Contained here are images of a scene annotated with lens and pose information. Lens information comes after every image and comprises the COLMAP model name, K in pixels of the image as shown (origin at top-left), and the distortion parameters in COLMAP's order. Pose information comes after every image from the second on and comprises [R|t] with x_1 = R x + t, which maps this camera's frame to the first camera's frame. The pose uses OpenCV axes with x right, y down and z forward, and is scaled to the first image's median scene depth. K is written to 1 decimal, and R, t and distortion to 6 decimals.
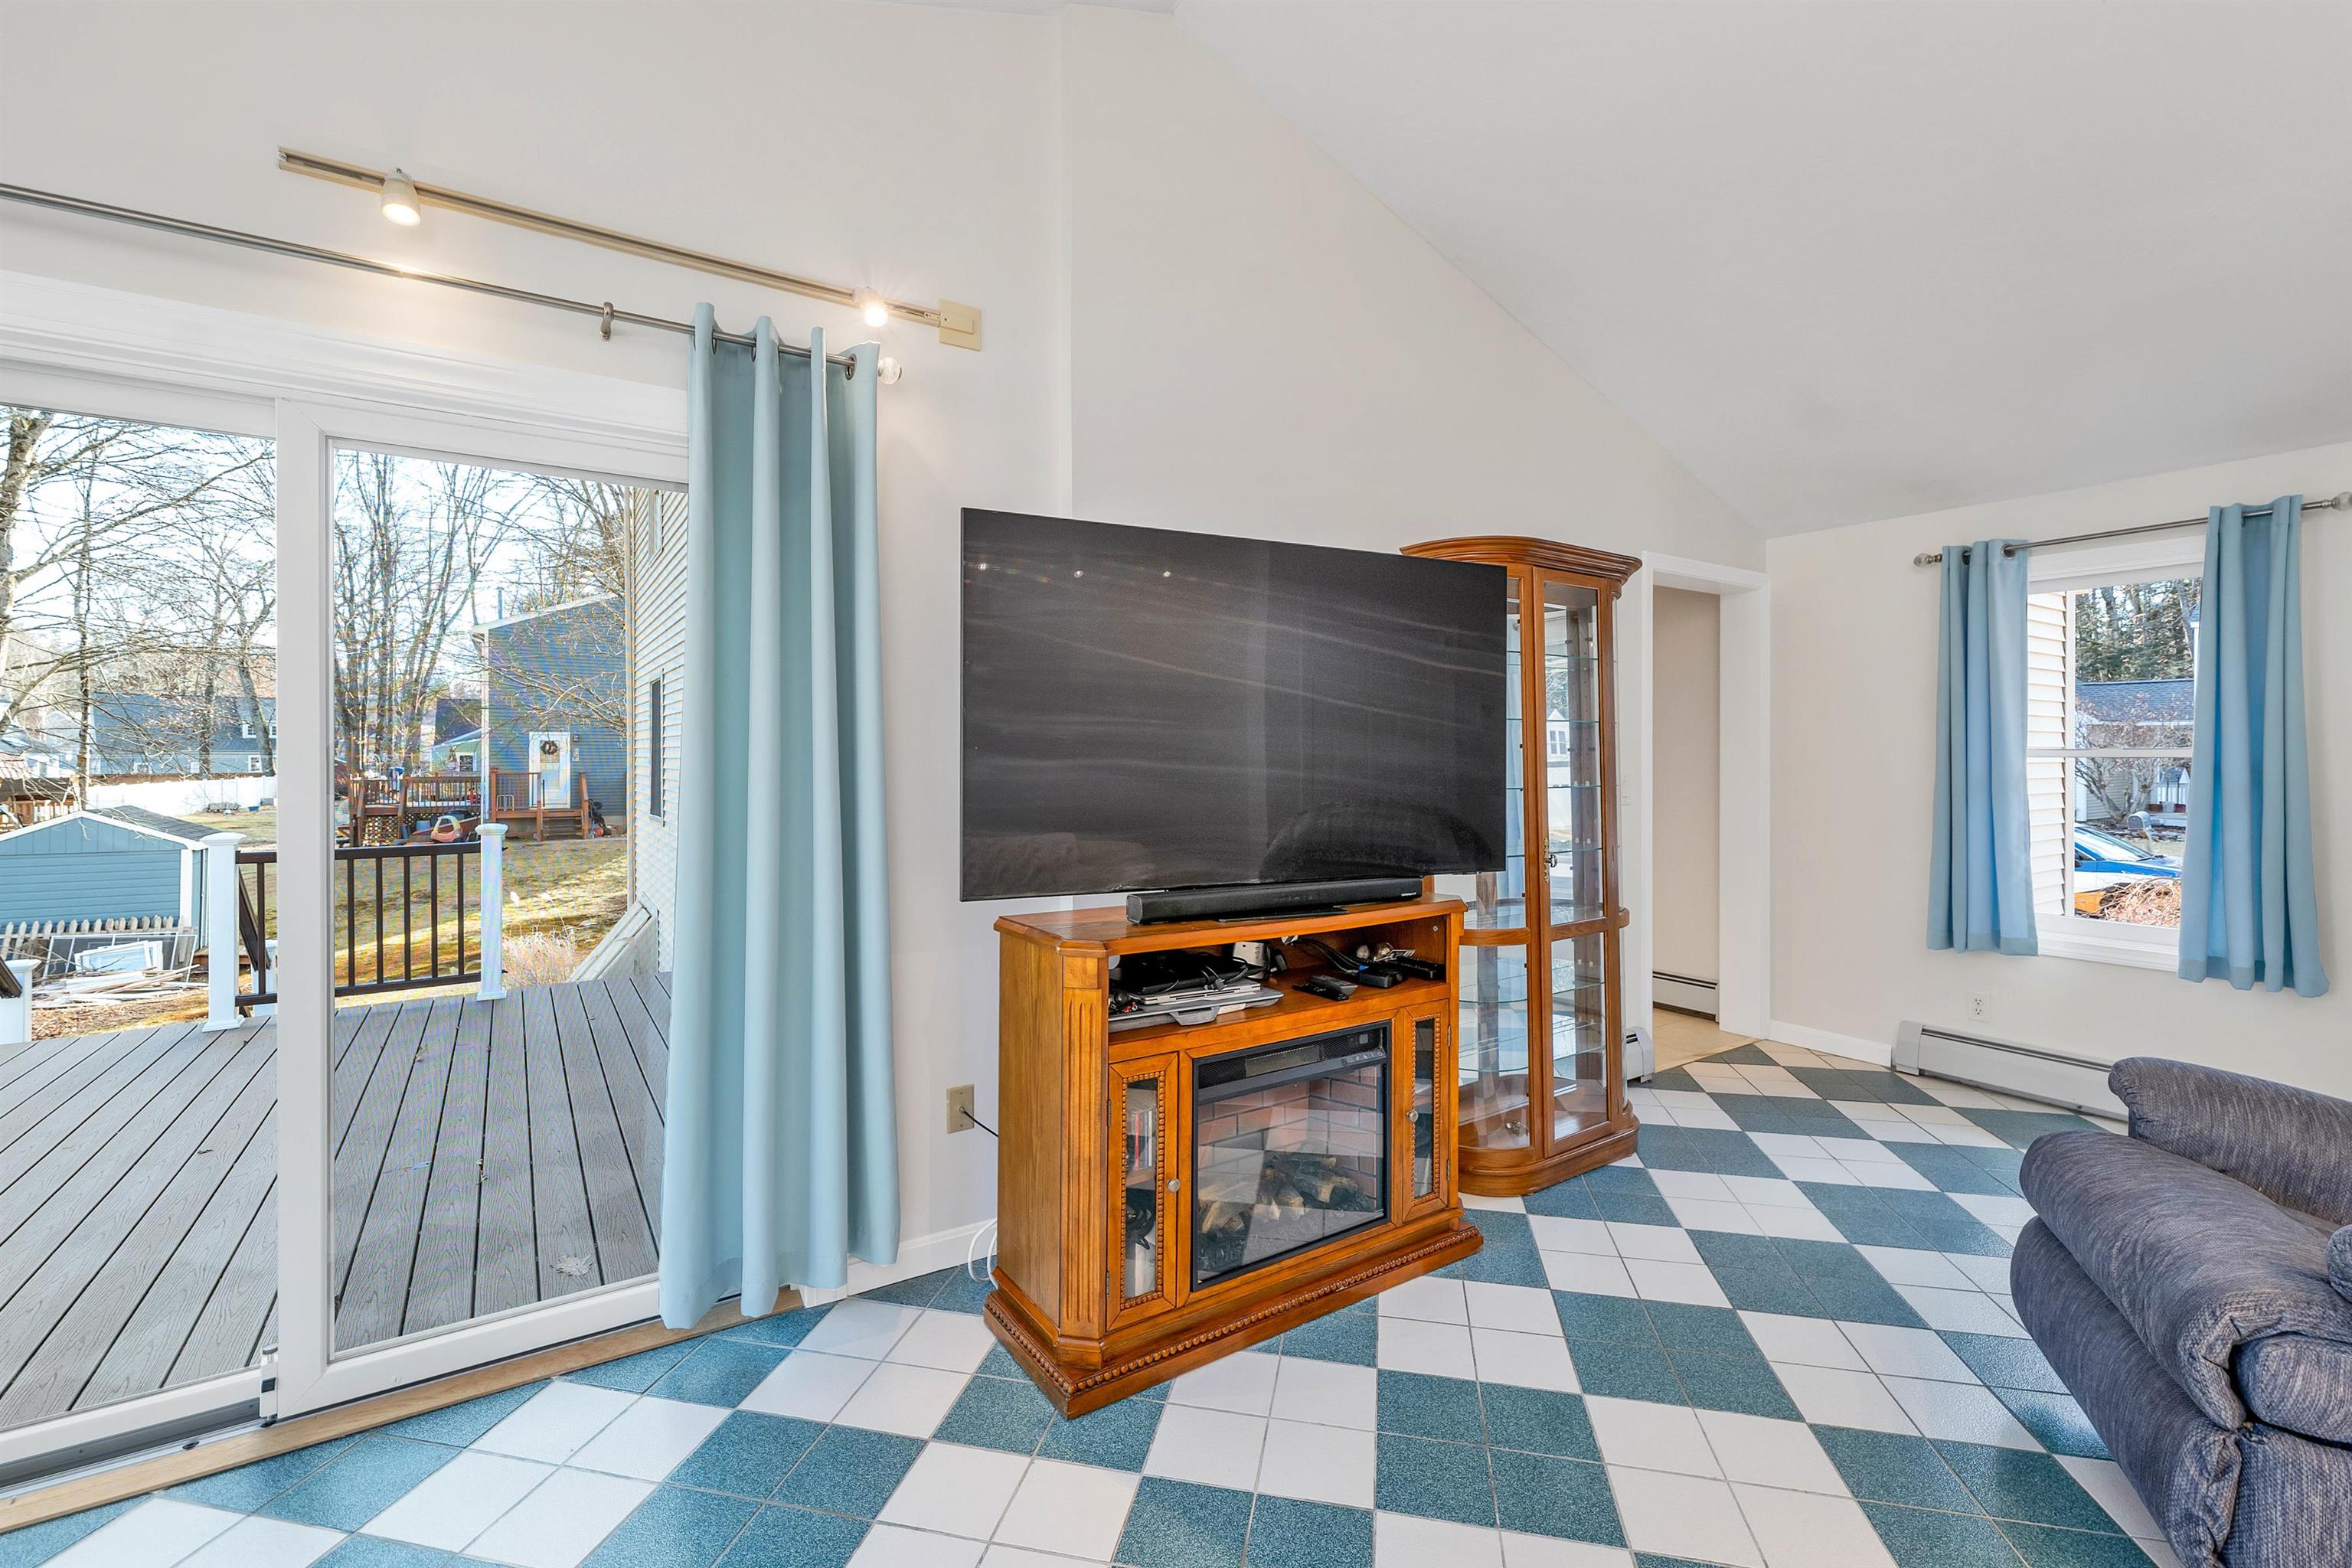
lens RADIAL K [[997.7, 0, 1176.4], [0, 997.7, 746.6], [0, 0, 1]] dist [0.000906, 0.000287]
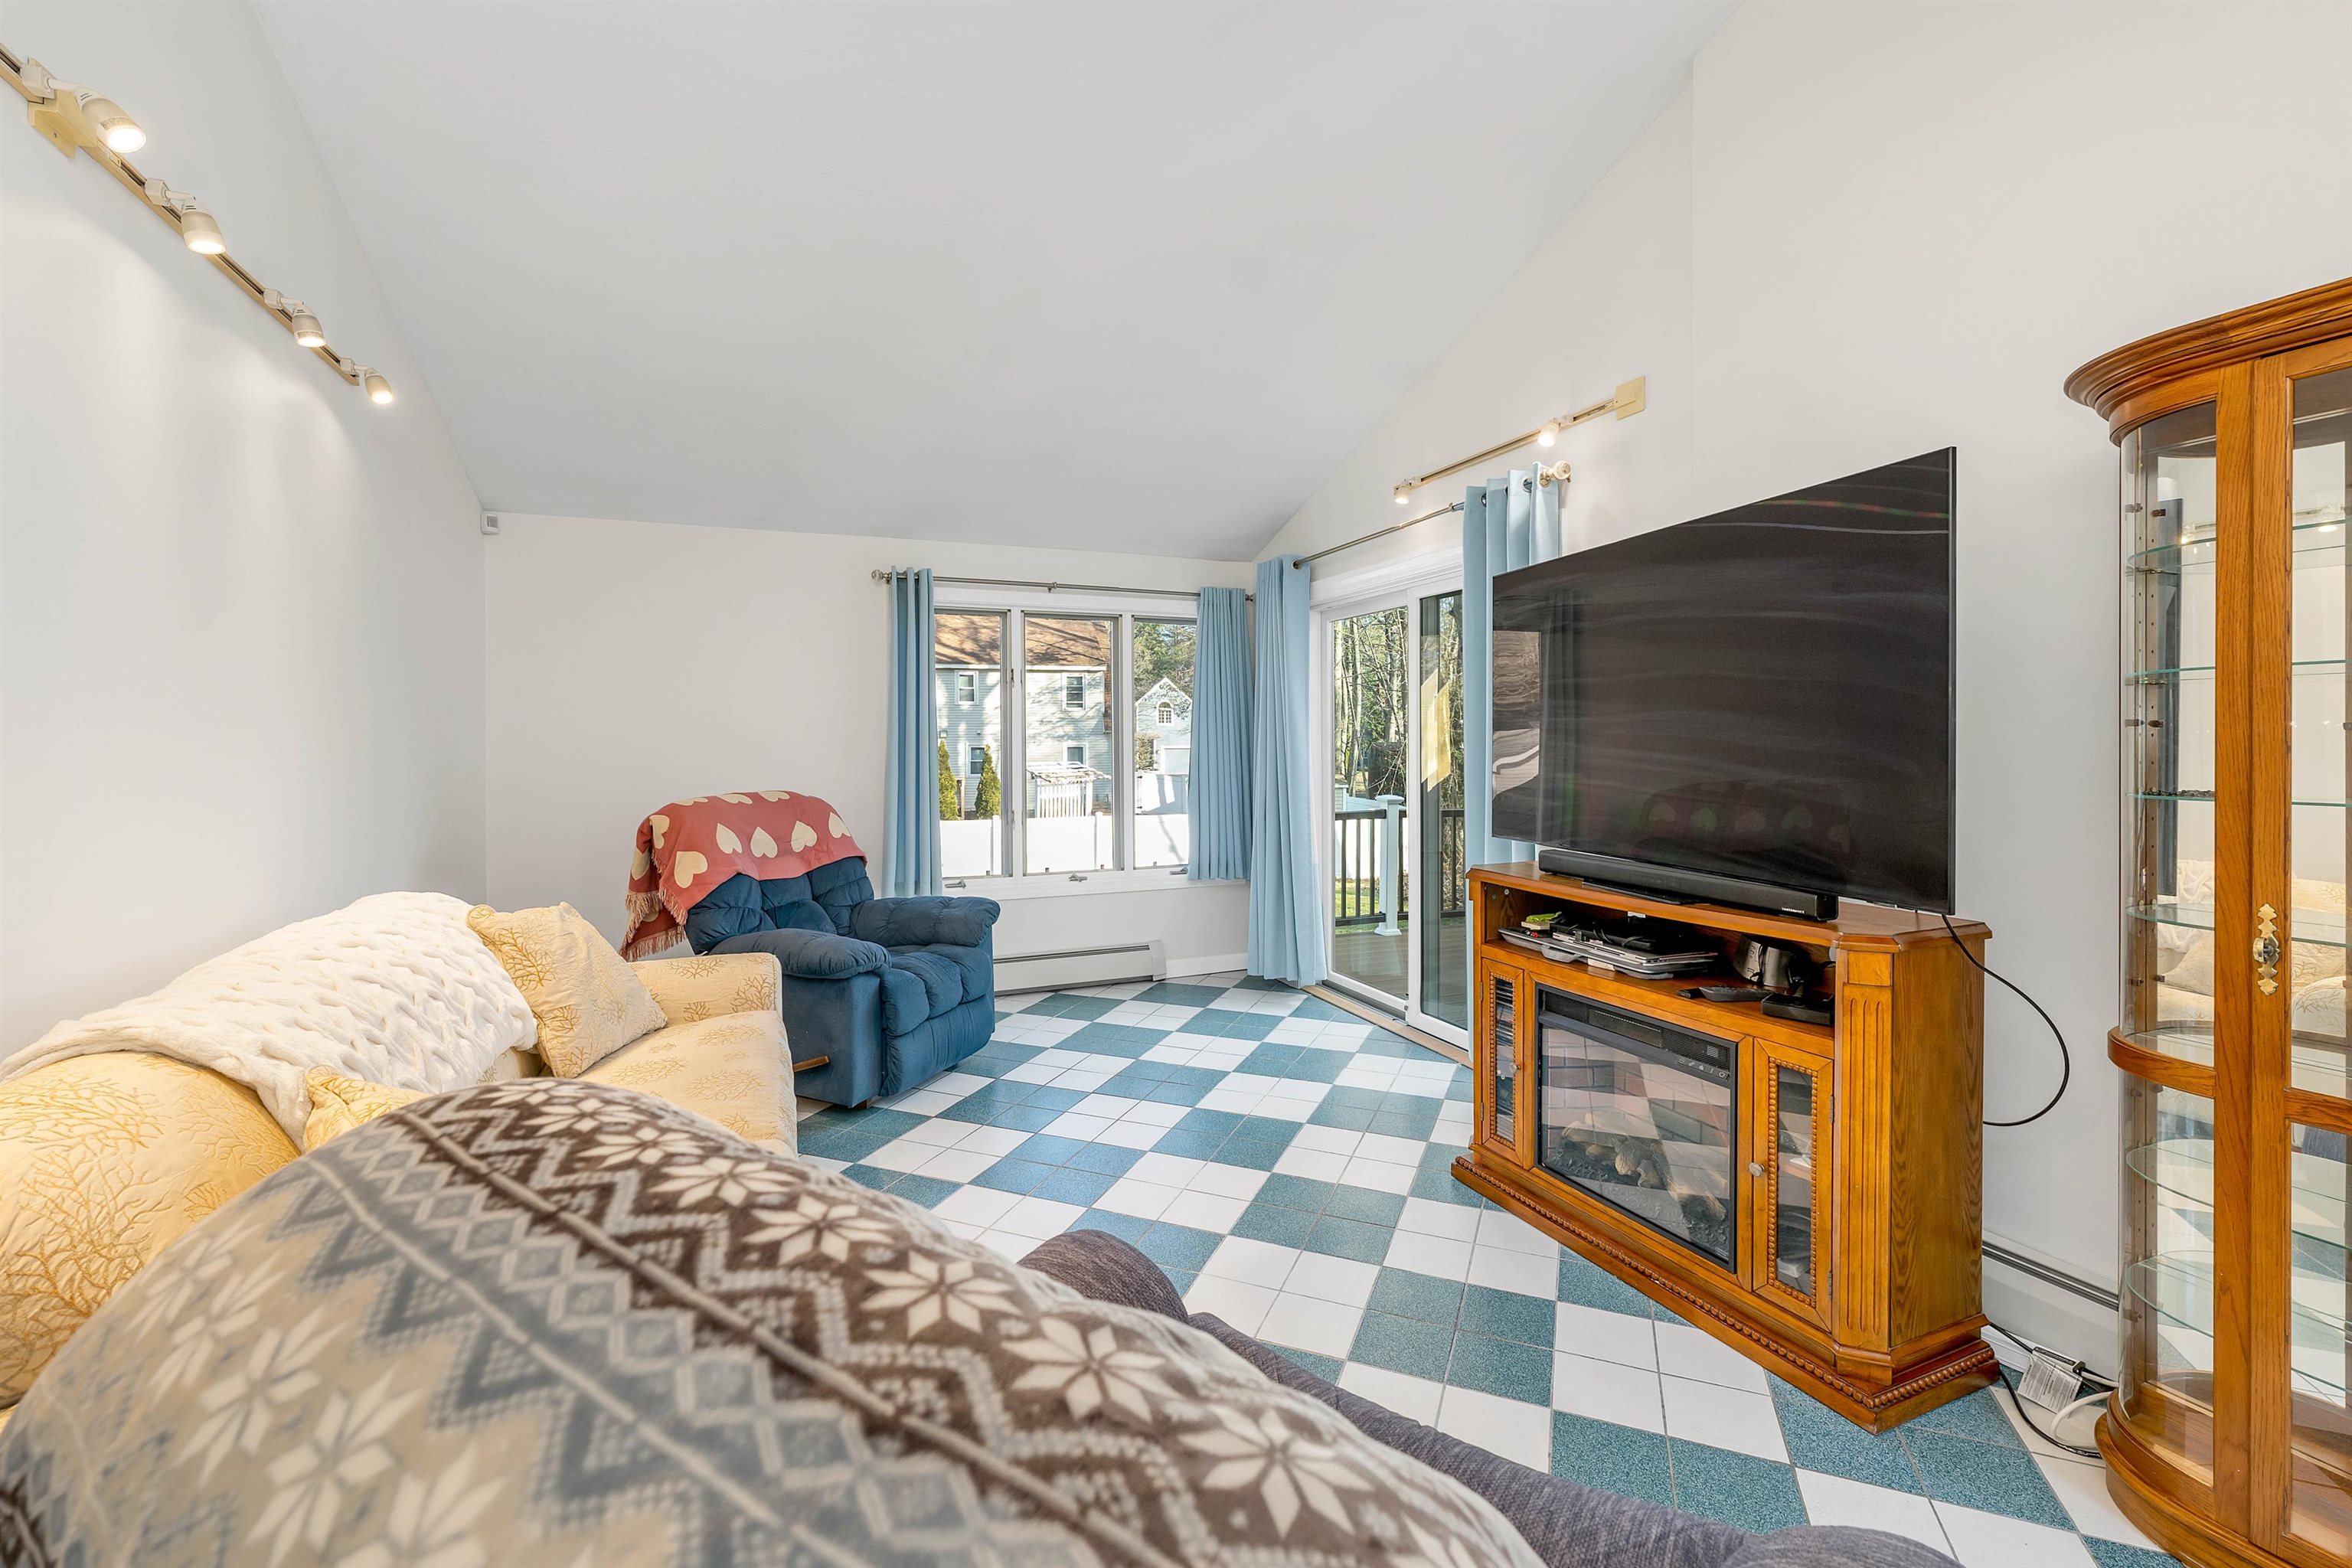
lens RADIAL K [[997.7, 0, 1176.4], [0, 997.7, 746.6], [0, 0, 1]] dist [0.000906, 0.000287]
pose [[-0.168726, 0.004921, -0.985651, 0.199816], [0.005589, 0.999976, 0.004036, 0.001338], [0.985647, -0.004827, -0.168750, 0.115365]]
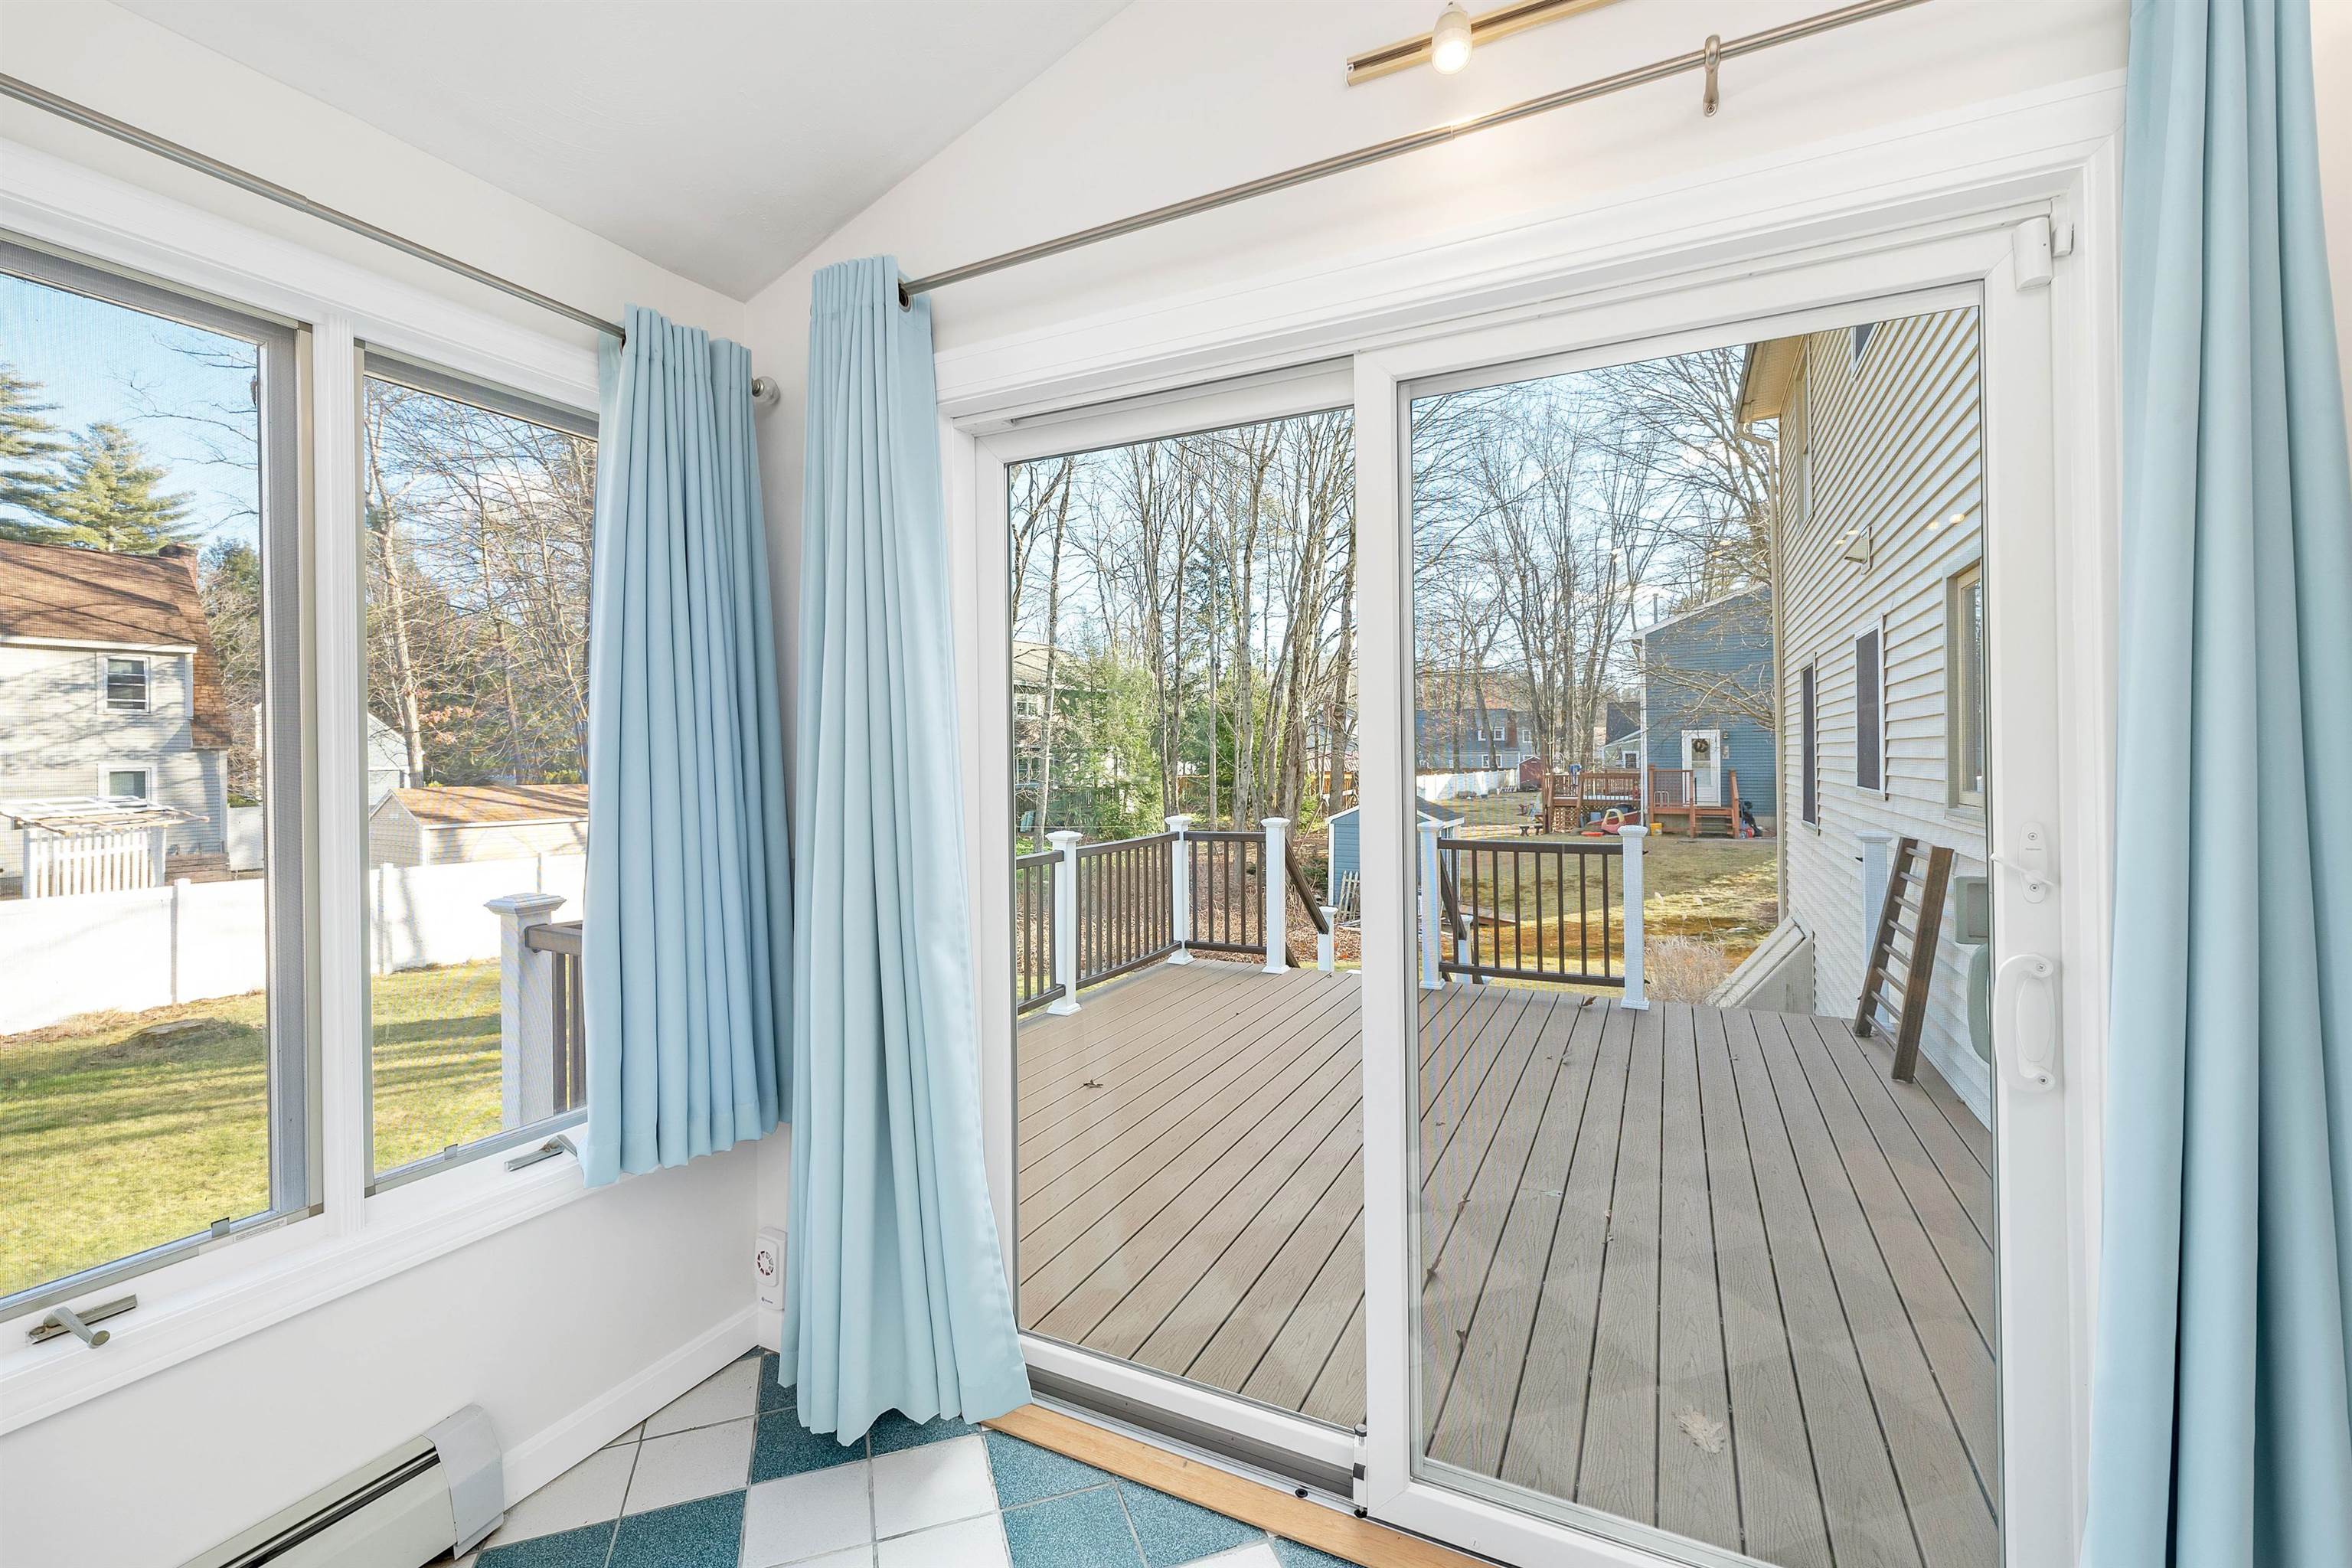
lens RADIAL K [[1000.2, 0, 1215.6], [0, 1000.2, 755.9], [0, 0, 1]] dist [0.002207, 0.000301]
pose [[0.525811, -0.003511, -0.850594, -0.028669], [0.014004, 0.999892, 0.004529, -0.000045], [0.850486, -0.014293, 0.525803, 0.056809]]
